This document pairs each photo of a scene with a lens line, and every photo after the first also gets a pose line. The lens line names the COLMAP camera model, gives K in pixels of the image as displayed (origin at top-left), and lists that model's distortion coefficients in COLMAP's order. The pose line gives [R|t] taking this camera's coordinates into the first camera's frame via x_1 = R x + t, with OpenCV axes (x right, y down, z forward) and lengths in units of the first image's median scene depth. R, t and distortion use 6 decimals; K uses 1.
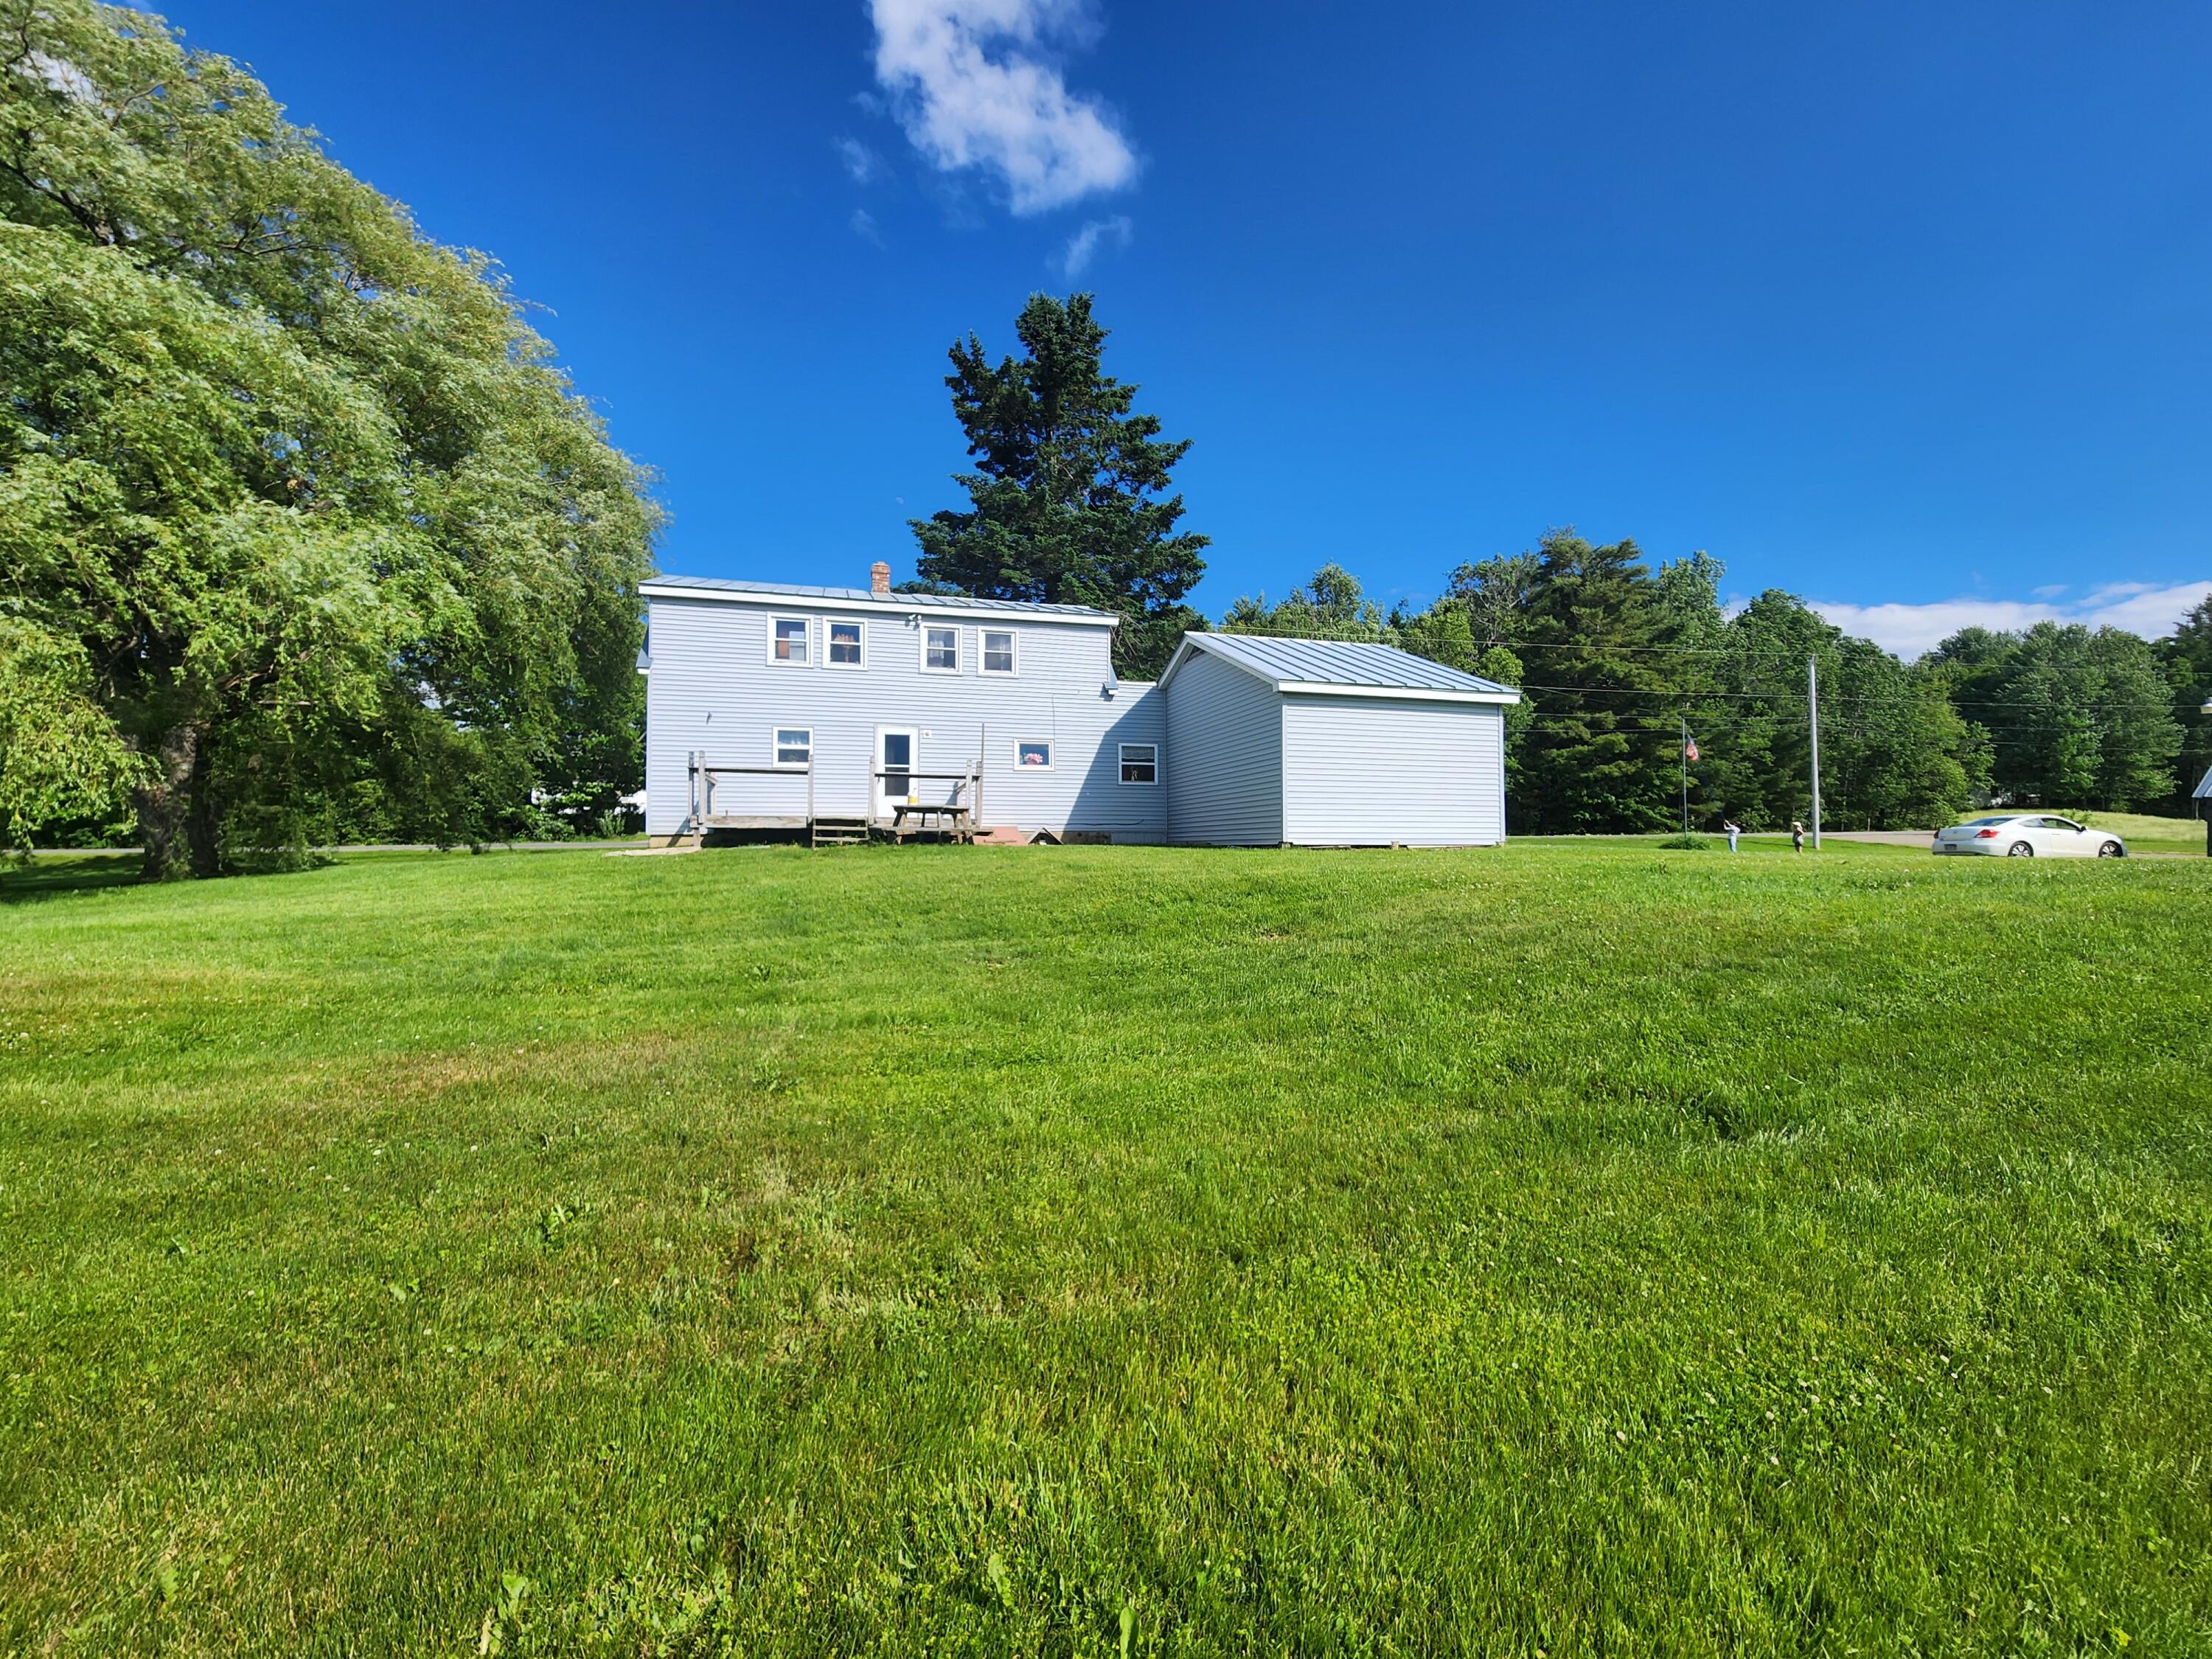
lens RADIAL K [[902.1, 0, 1101.8], [0, 902.1, 824.4], [0, 0, 1]] dist [-0.006823, 0.003916]
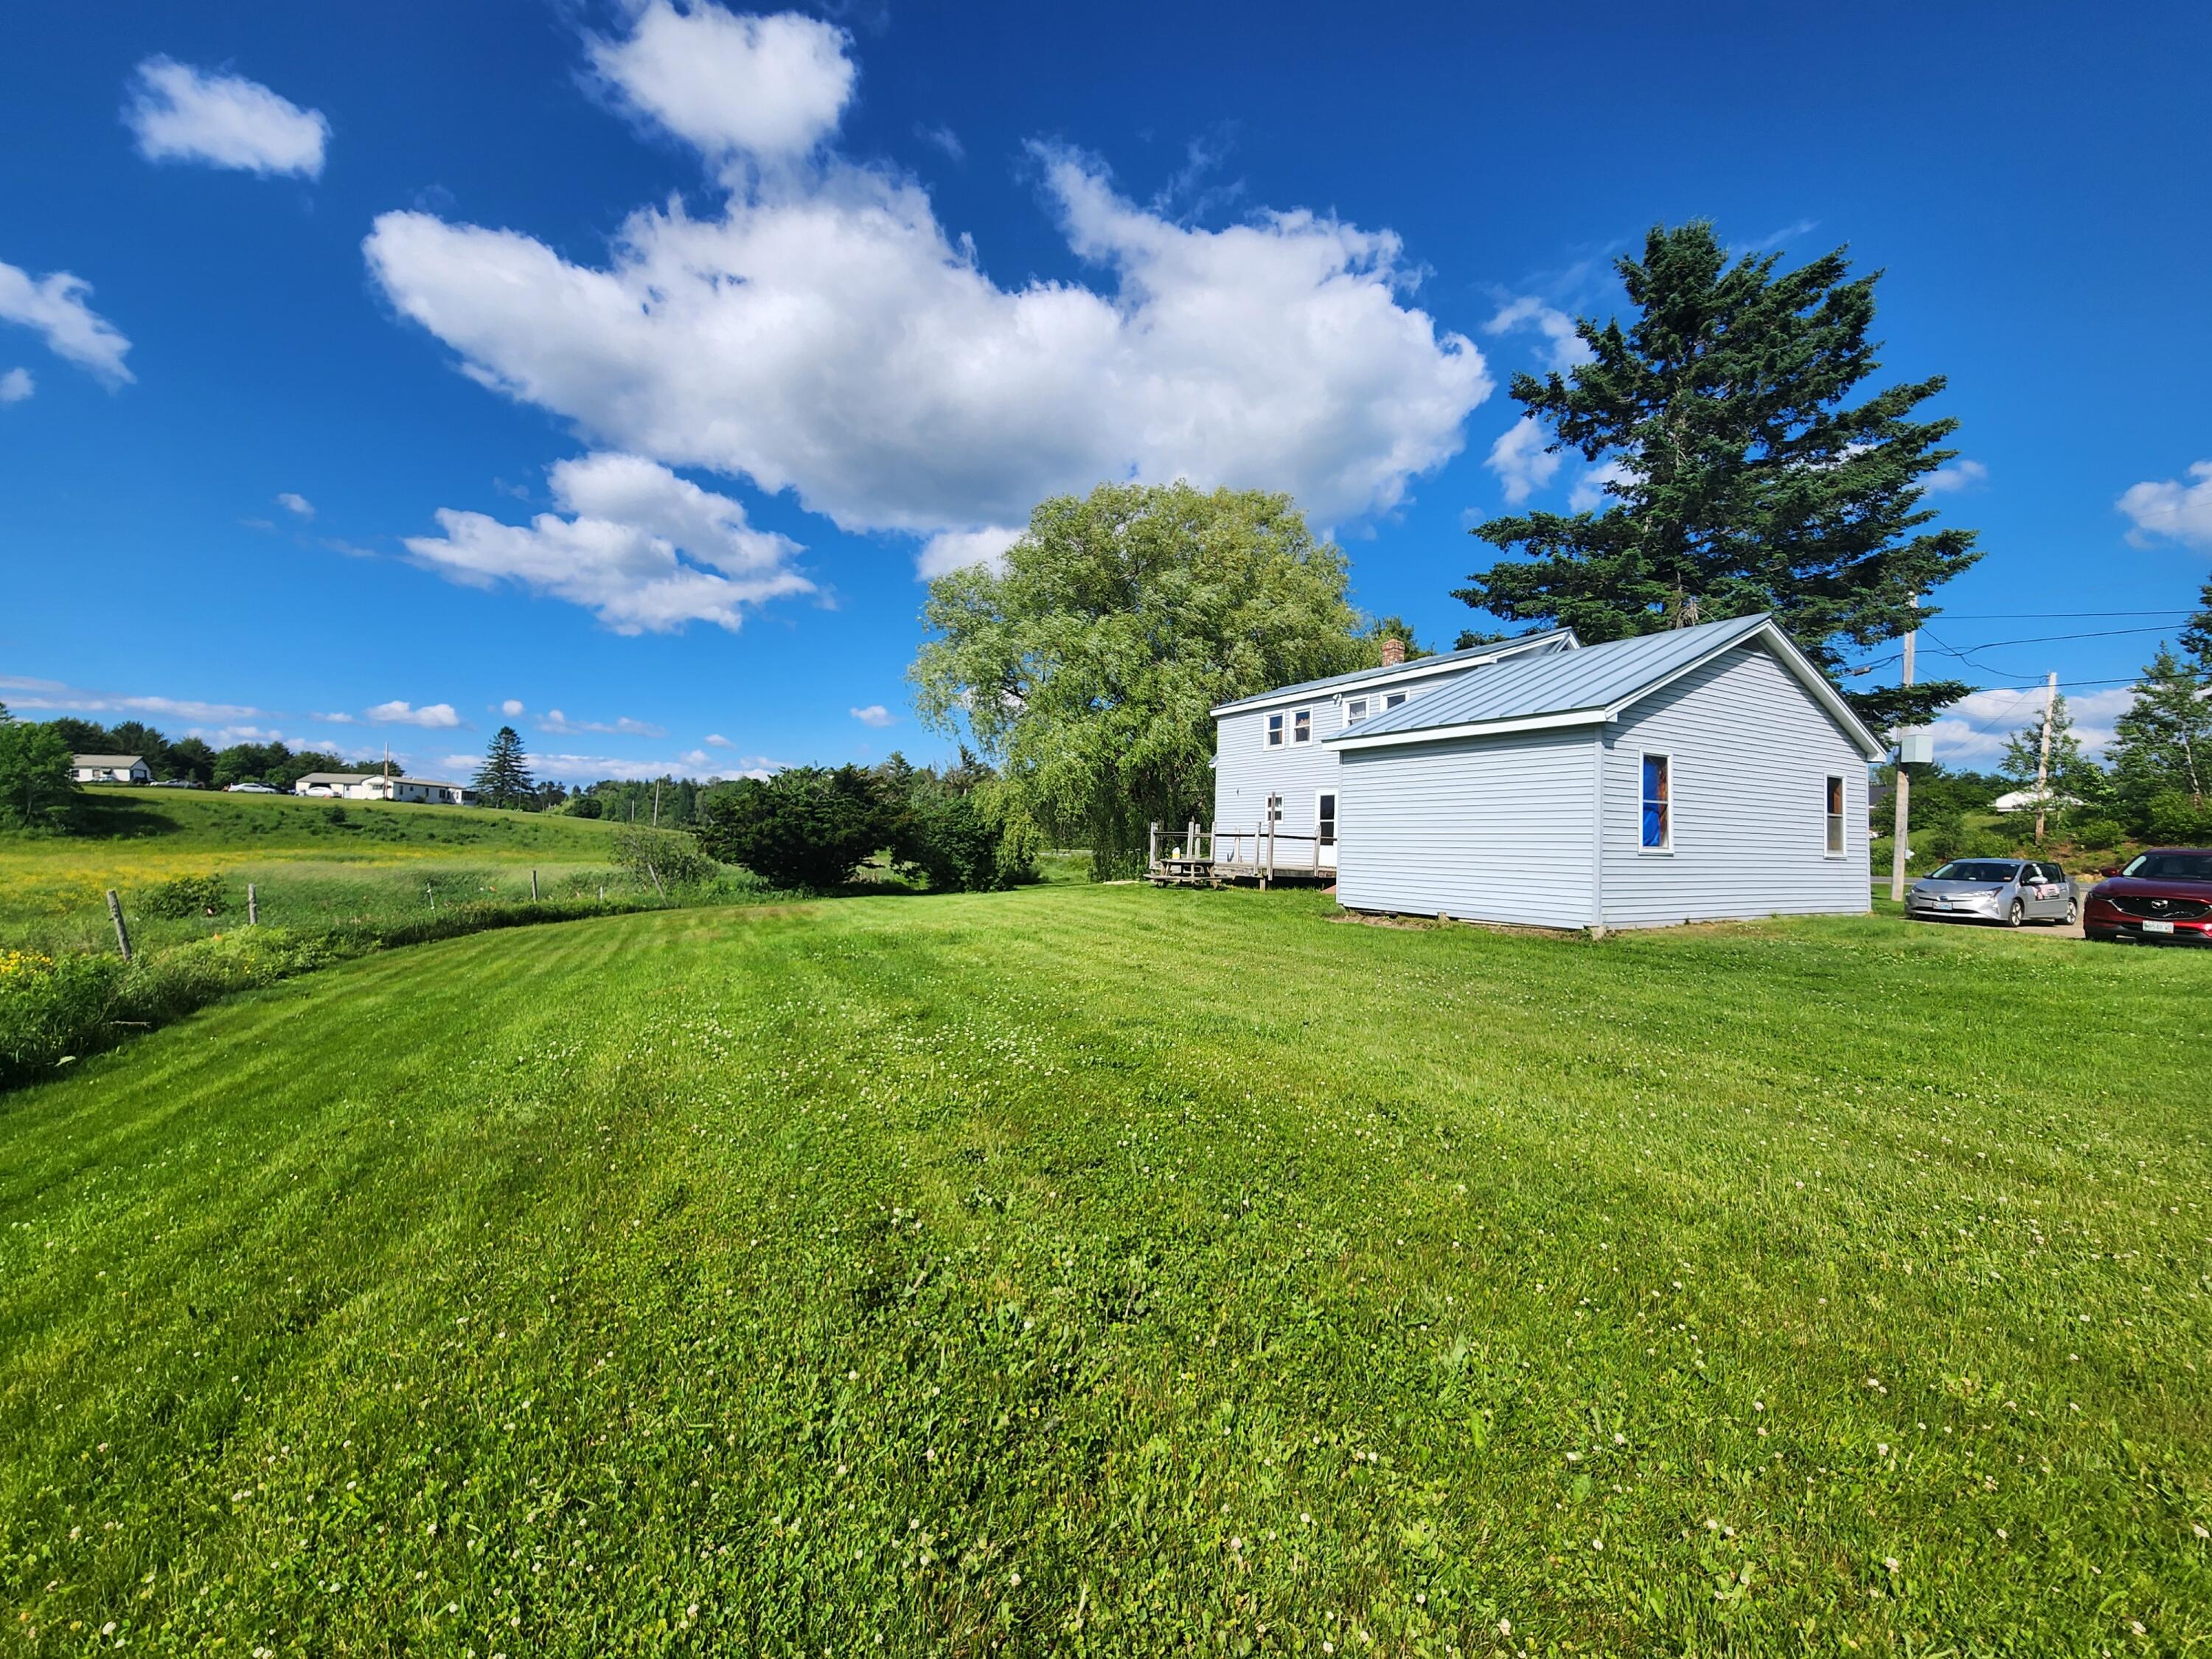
lens RADIAL K [[902.1, 0, 1101.8], [0, 902.1, 824.4], [0, 0, 1]] dist [-0.006823, 0.003916]
pose [[0.187167, -0.013776, -0.982232, 0.935191], [-0.010868, 0.999811, -0.016093, -0.037588], [0.982268, 0.013687, 0.186982, 0.486980]]
